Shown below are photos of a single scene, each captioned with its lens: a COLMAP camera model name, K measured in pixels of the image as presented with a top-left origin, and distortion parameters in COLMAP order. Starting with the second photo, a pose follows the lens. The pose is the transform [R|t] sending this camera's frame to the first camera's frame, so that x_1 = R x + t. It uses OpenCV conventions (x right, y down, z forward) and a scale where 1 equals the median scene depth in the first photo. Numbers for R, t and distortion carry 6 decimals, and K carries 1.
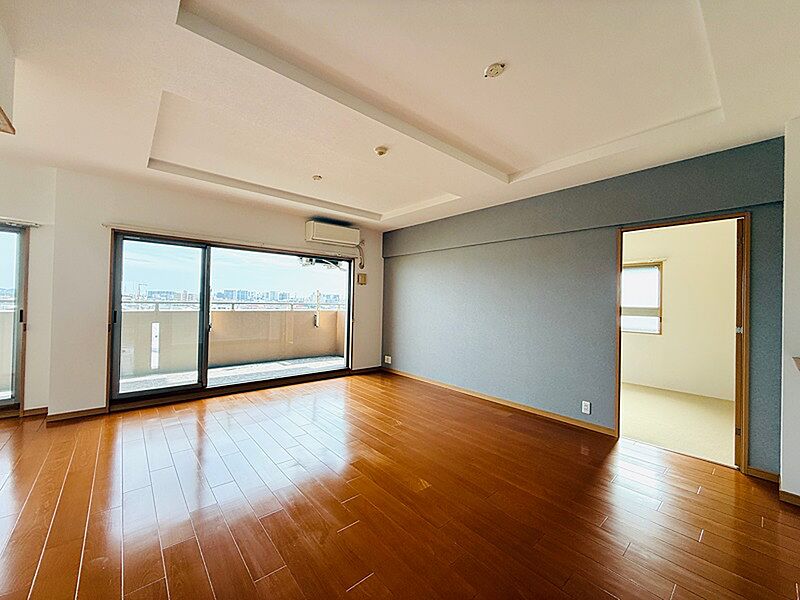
lens RADIAL K [[319.6, 0, 397.4], [0, 319.6, 299.3], [0, 0, 1]] dist [0.001686, -0.000629]
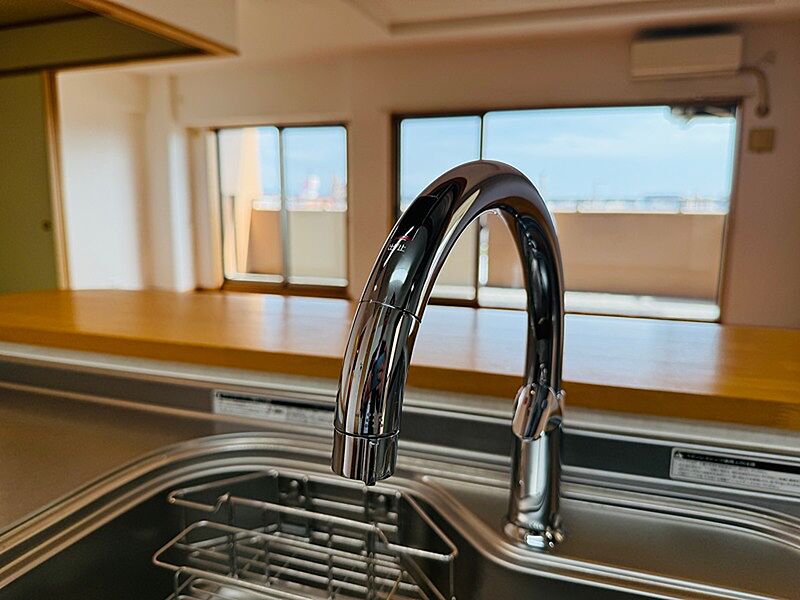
lens RADIAL K [[586.6, 0, 403.6], [0, 586.6, 300.9], [0, 0, 1]] dist [-0.053348, 0.000723]
pose [[0.499329, 0.129730, -0.856645, 0.441691], [0.010613, 0.987737, 0.155768, 0.040391], [0.866347, -0.086871, 0.491829, 0.120930]]
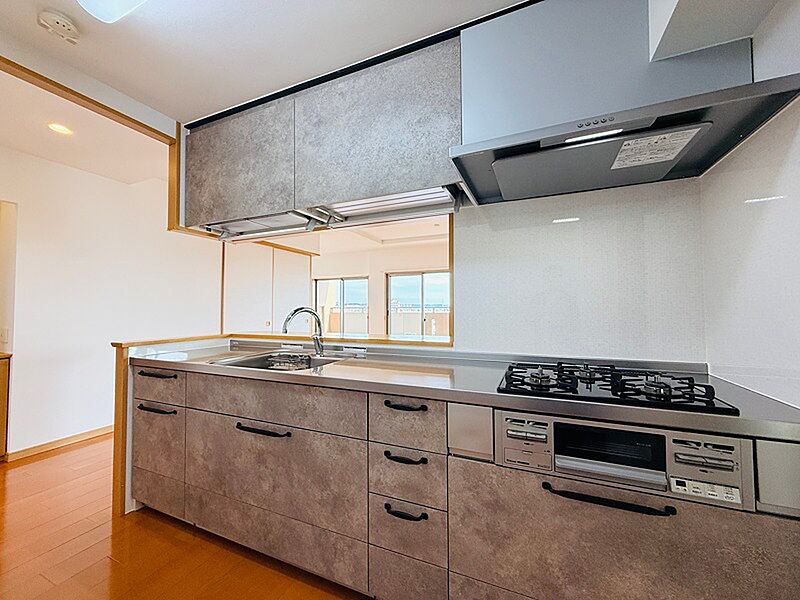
lens RADIAL K [[319.6, 0, 393.8], [0, 319.6, 298.0], [0, 0, 1]] dist [0.001686, -0.000629]
pose [[0.427347, -0.049830, -0.902713, 0.776637], [0.015856, 0.998739, -0.047625, 0.041625], [0.903949, 0.006039, 0.427598, 0.094351]]
